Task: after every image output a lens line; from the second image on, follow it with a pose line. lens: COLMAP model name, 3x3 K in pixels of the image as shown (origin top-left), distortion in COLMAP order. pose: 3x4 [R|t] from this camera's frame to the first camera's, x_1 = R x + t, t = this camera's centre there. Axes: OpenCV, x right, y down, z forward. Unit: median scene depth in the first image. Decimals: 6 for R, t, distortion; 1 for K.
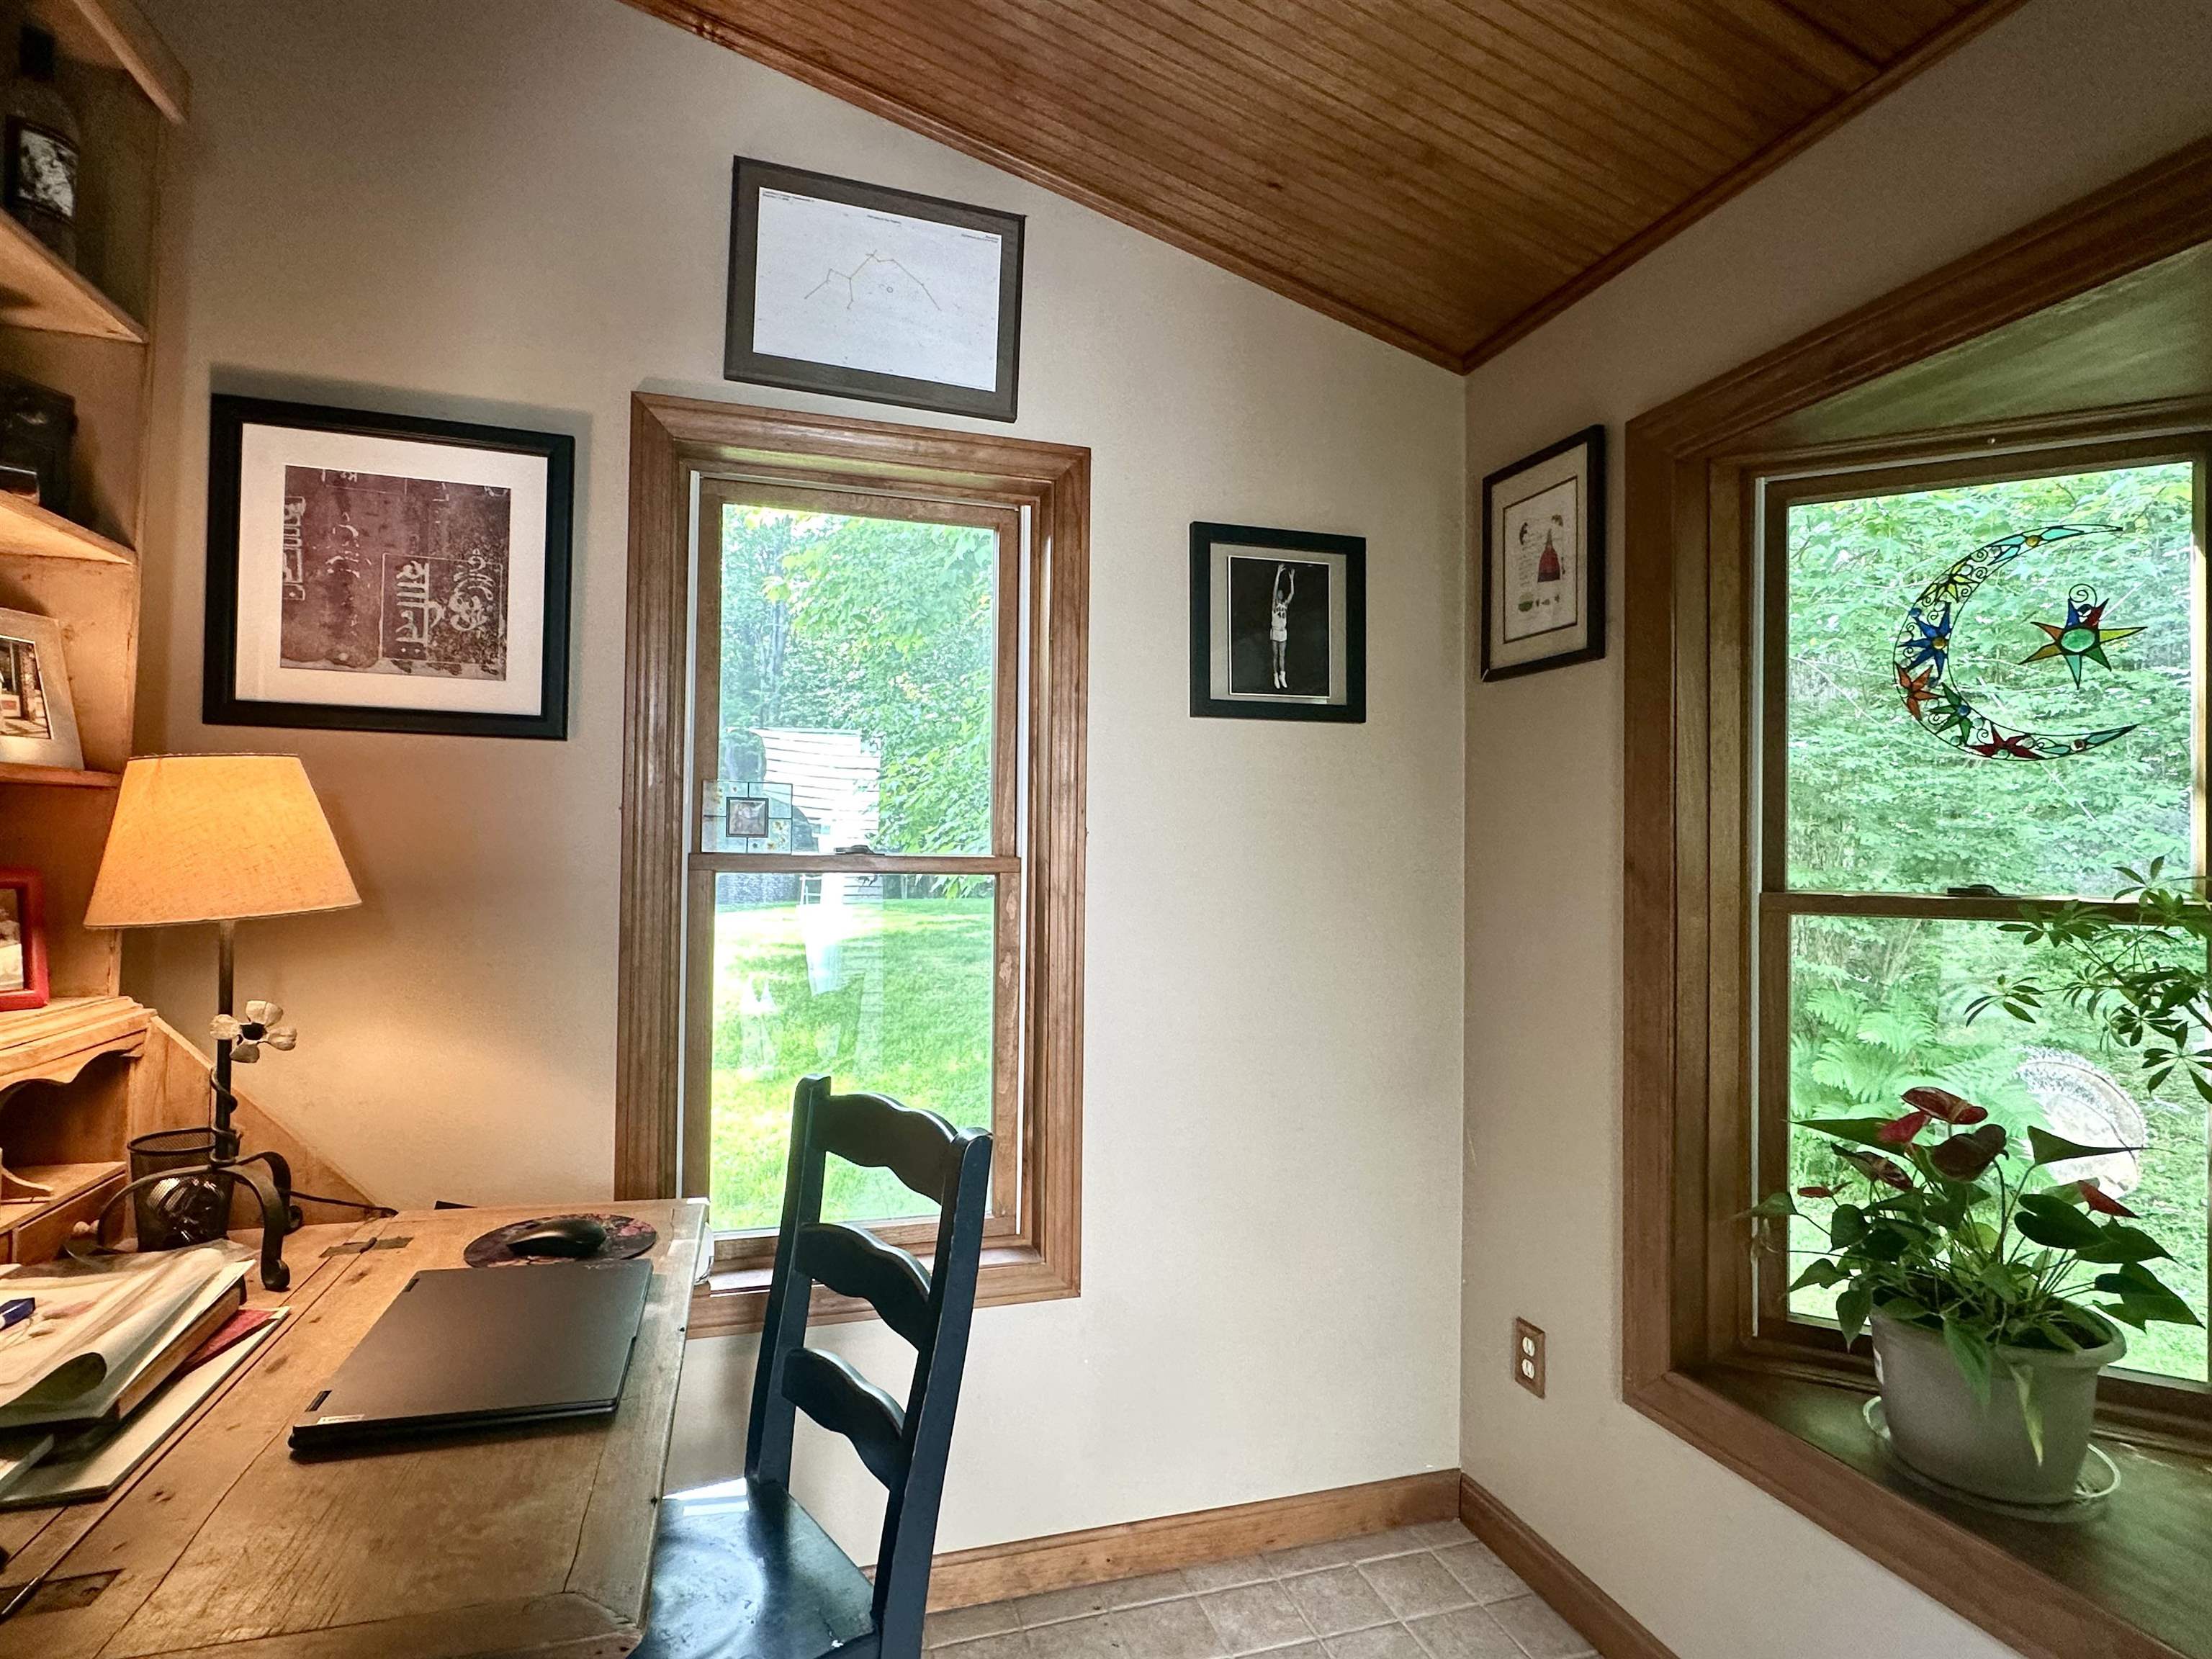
lens RADIAL K [[1128.0, 0, 1110.7], [0, 1128.0, 827.9], [0, 0, 1]] dist [-0.006745, 0.002578]
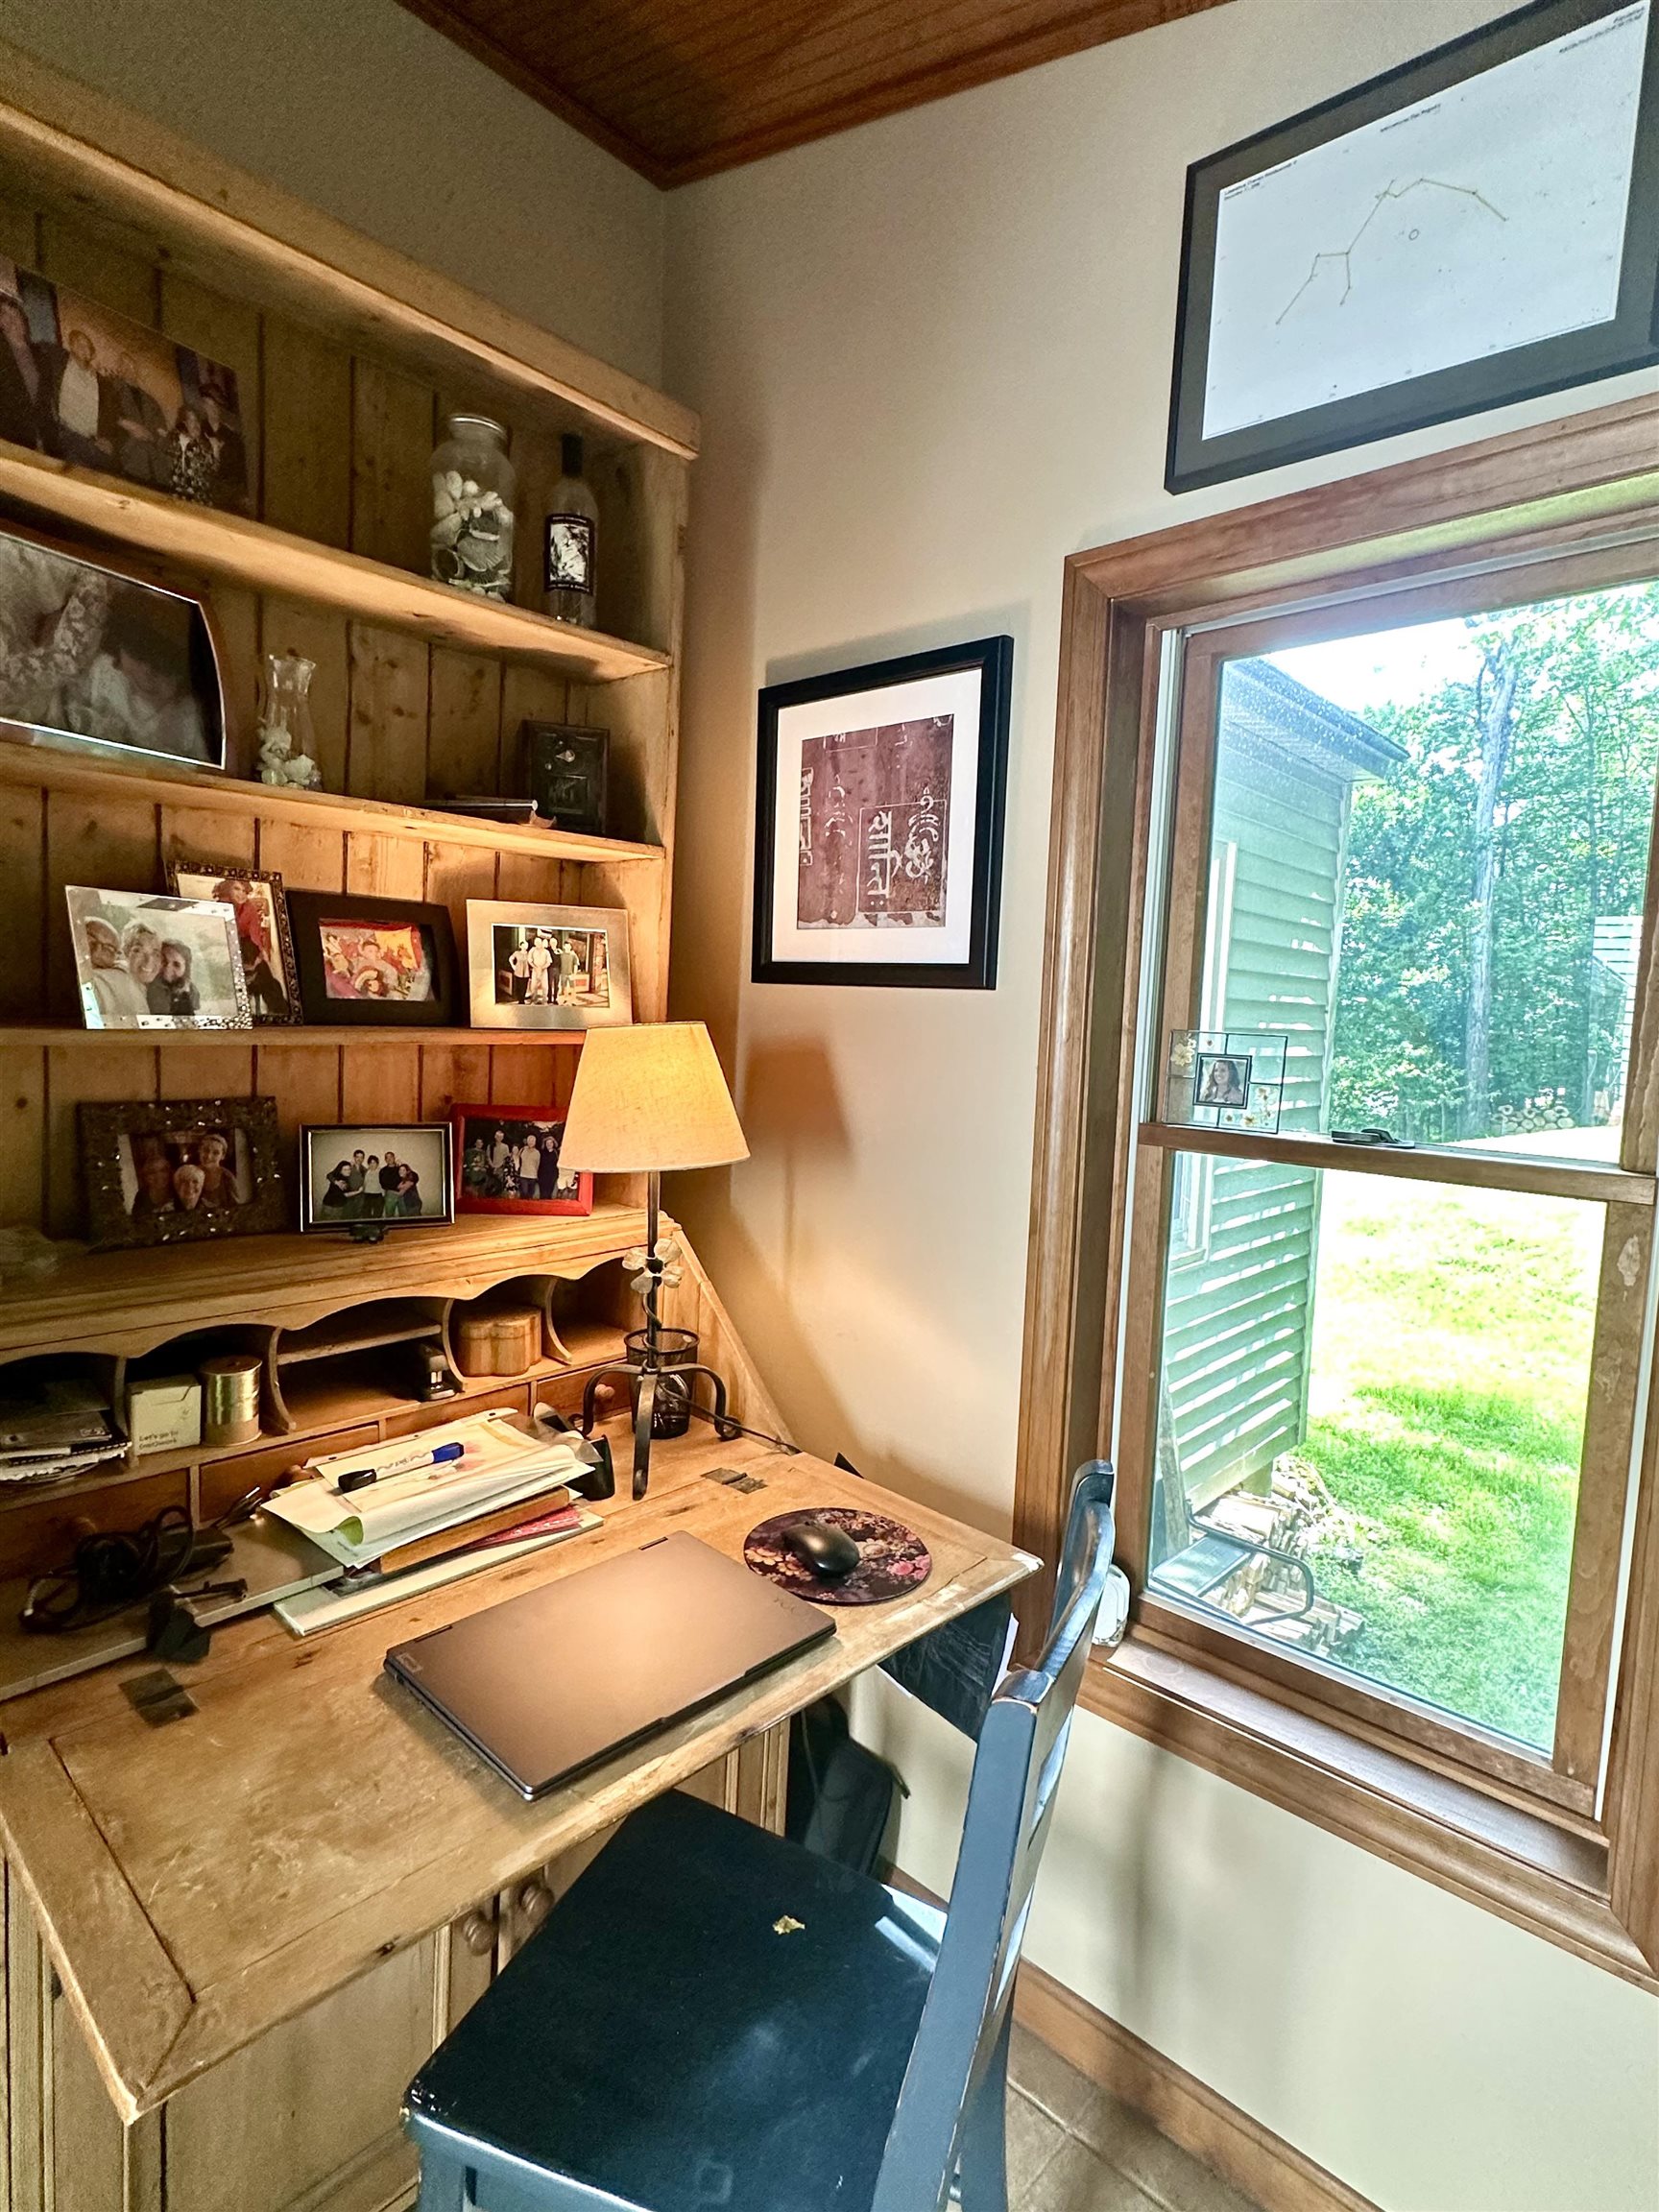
lens RADIAL K [[1128.0, 0, 827.3], [0, 1128.0, 1101.7], [0, 0, 1]] dist [-0.006745, 0.002578]
pose [[0.492988, 0.078522, -0.866485, 0.237731], [-0.010874, 0.996397, 0.084108, -0.065450], [0.869968, -0.032042, 0.492066, 0.462506]]
